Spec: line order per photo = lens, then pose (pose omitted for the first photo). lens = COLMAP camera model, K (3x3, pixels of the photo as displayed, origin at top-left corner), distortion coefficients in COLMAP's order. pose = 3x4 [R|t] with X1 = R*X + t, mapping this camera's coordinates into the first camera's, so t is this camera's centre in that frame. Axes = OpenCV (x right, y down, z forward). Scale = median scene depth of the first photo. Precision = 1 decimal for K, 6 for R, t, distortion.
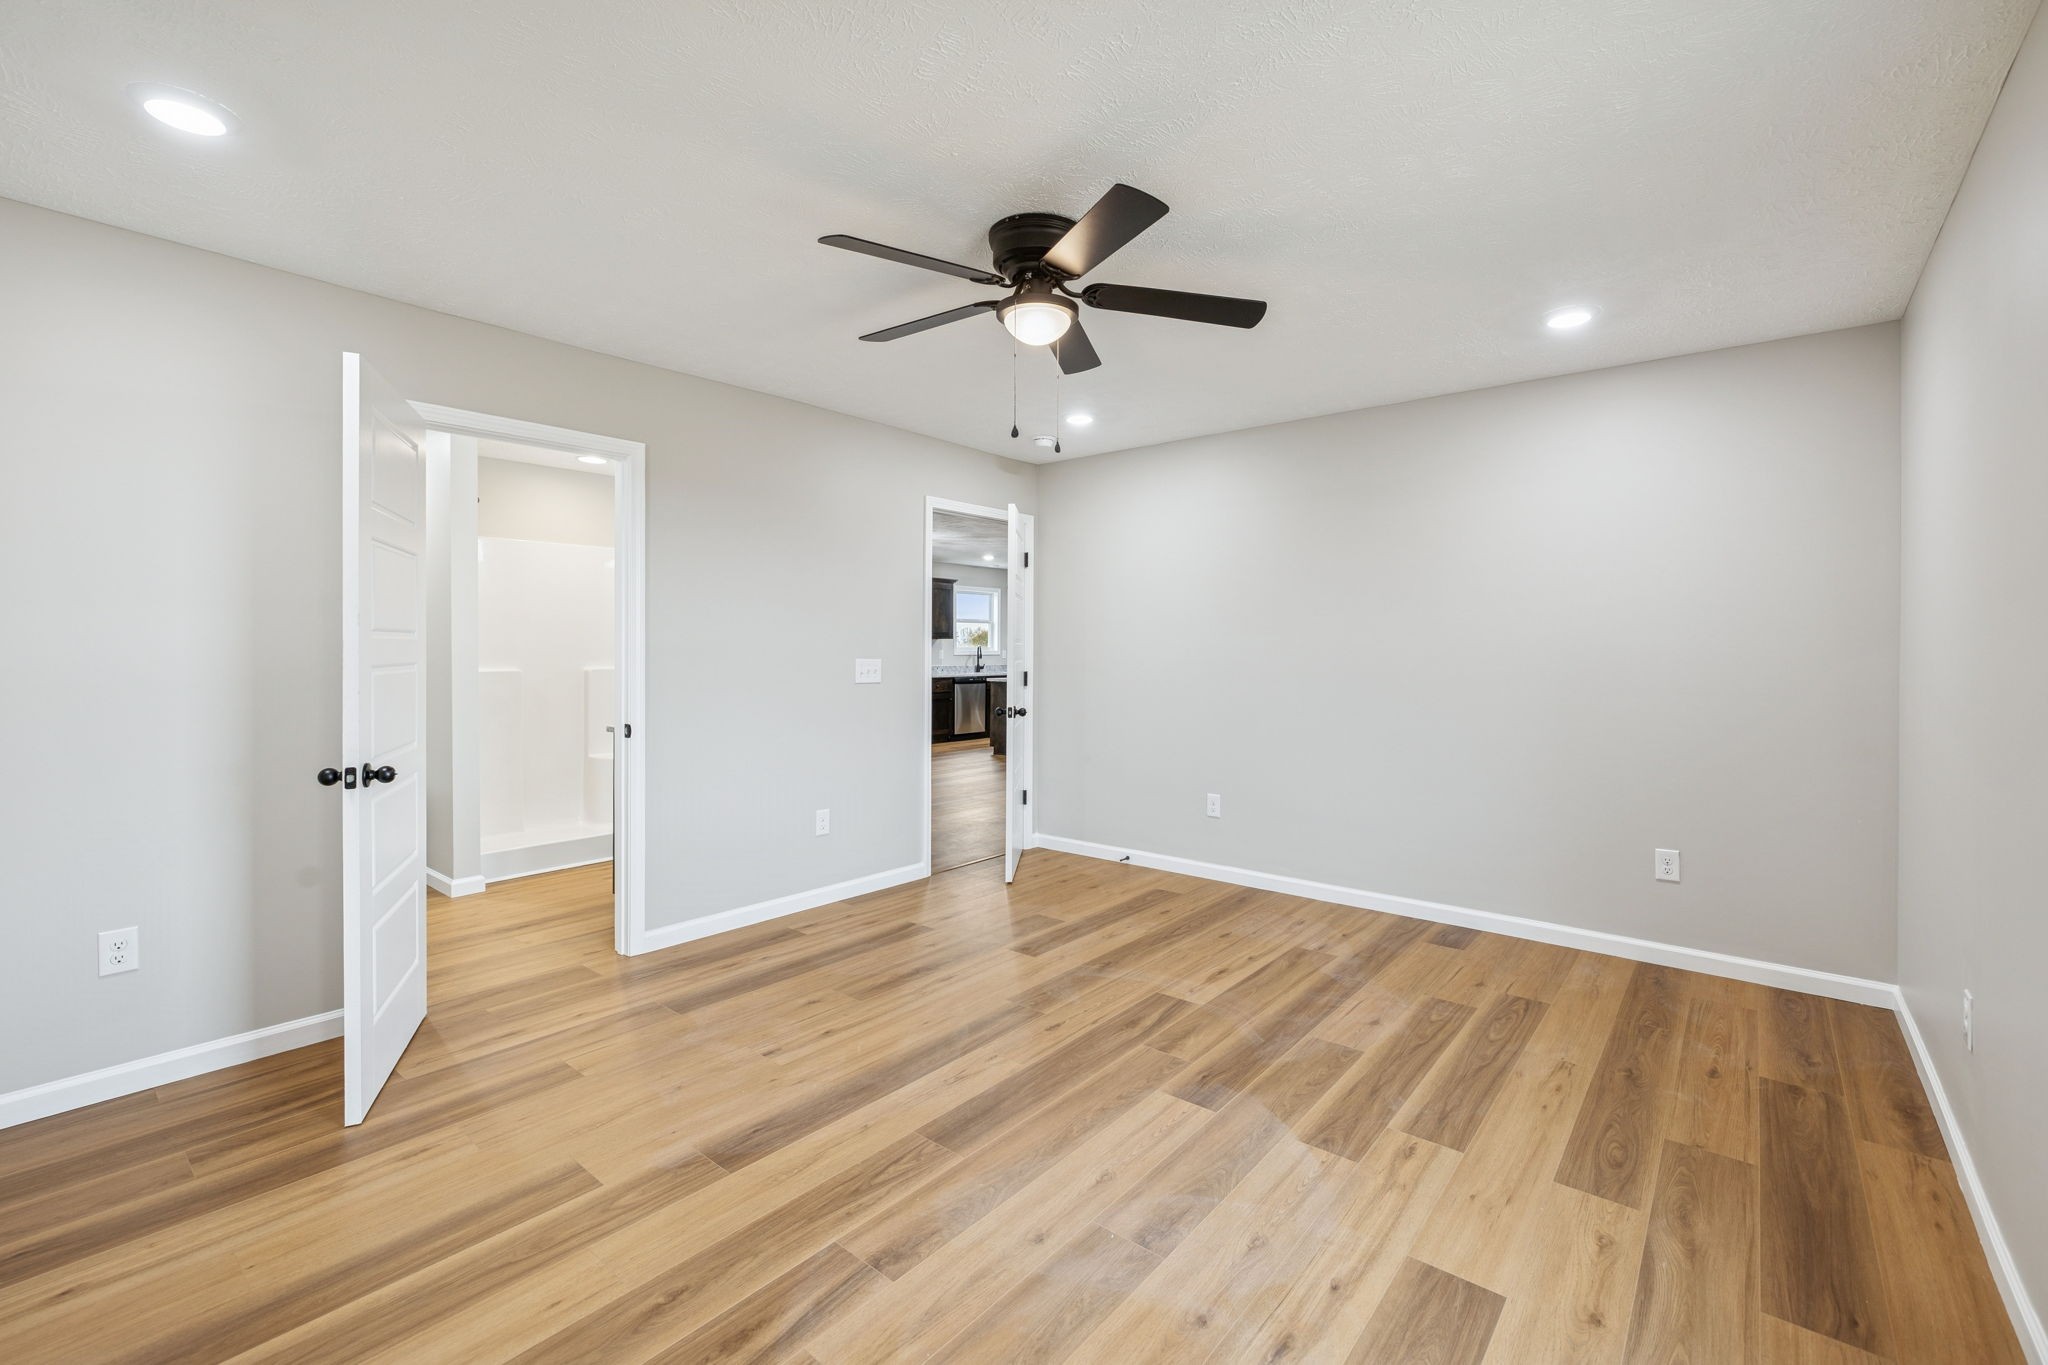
lens RADIAL K [[865.8, 0, 1027.1], [0, 865.8, 641.2], [0, 0, 1]] dist [-0.000788, -0.000040]
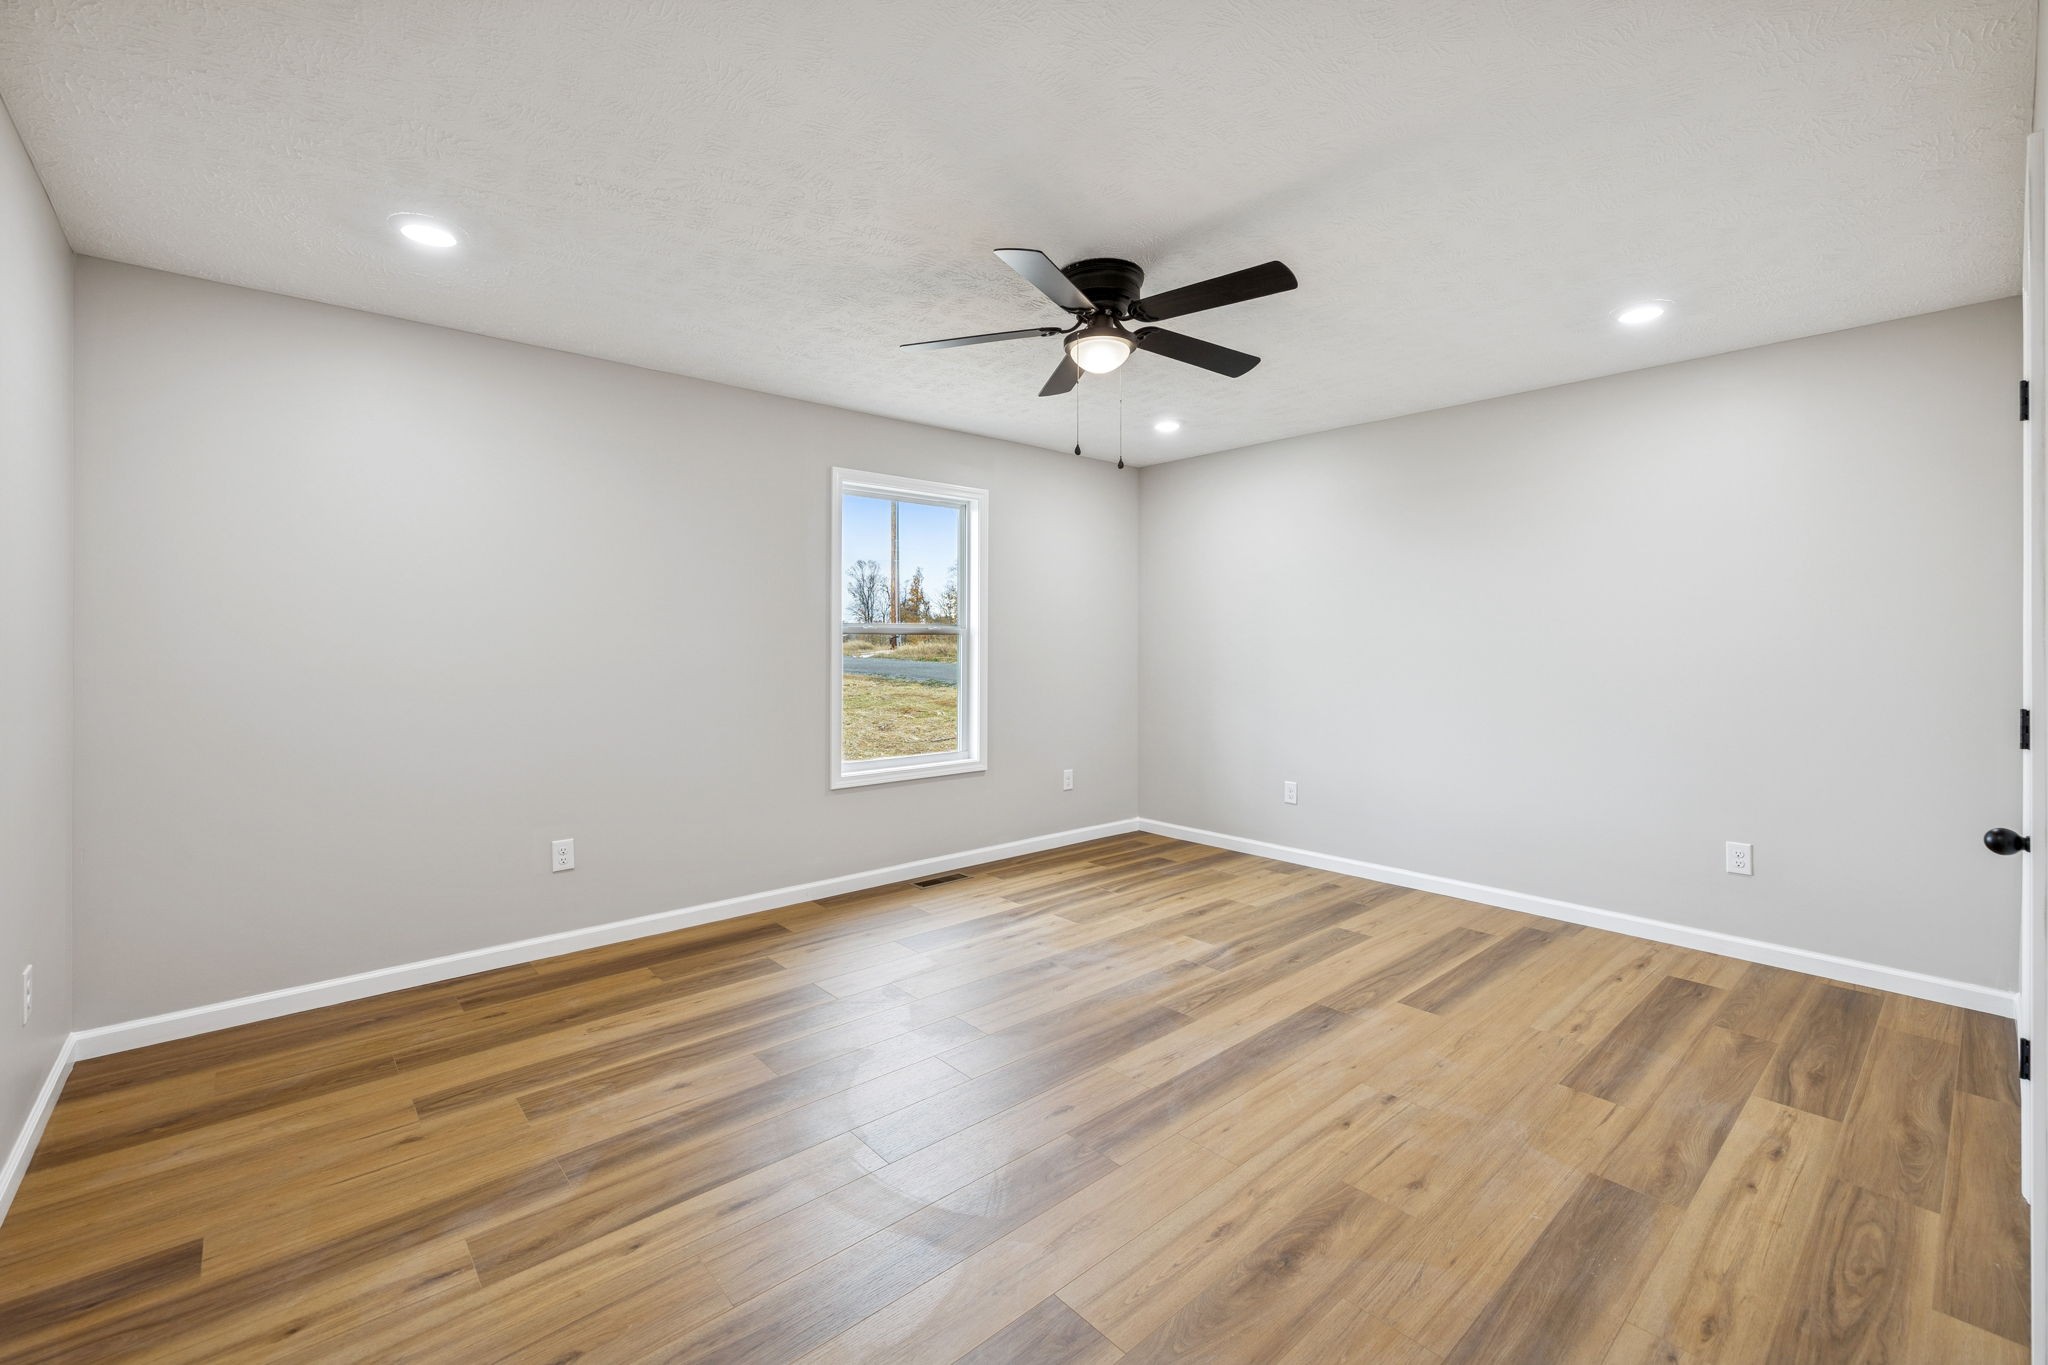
lens RADIAL K [[865.8, 0, 1027.1], [0, 865.8, 641.2], [0, 0, 1]] dist [-0.000788, -0.000040]
pose [[-0.988060, -0.004336, 0.154006, -0.066846], [-0.005514, 0.999959, -0.007223, 0.014794], [-0.153968, -0.007986, -0.988044, 2.029366]]
